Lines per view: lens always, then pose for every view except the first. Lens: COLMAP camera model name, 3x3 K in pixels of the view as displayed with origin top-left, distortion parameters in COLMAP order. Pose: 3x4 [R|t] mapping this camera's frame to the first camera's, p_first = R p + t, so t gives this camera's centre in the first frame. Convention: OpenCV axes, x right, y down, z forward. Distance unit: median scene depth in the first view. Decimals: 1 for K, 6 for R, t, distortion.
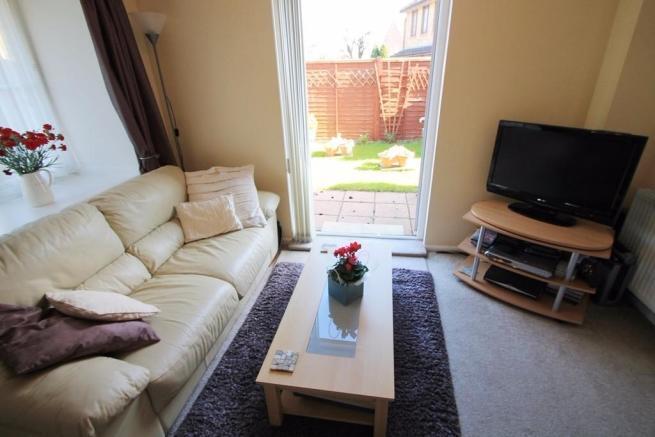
lens RADIAL K [[316.9, 0, 327.8], [0, 316.9, 219.1], [0, 0, 1]] dist [-0.000551, -0.001253]
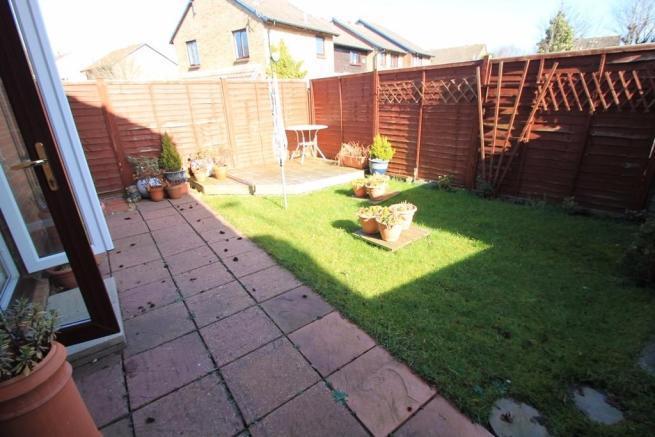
lens RADIAL K [[316.9, 0, 329.6], [0, 316.9, 215.2], [0, 0, 1]] dist [-0.000551, -0.001253]
pose [[0.708086, 0.244452, -0.662463, 0.411062], [-0.284057, 0.957518, 0.049709, -0.159350], [0.646471, 0.152979, 0.747444, 0.384883]]
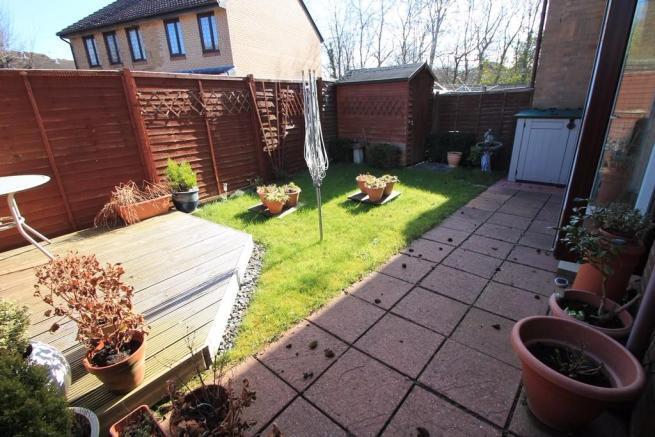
lens RADIAL K [[316.9, 0, 333.3], [0, 316.9, 221.6], [0, 0, 1]] dist [-0.000551, -0.001253]
pose [[0.520523, -0.296911, 0.800562, -0.421815], [0.382883, 0.919208, 0.091964, -0.180517], [-0.763188, 0.258652, 0.592151, 0.479763]]
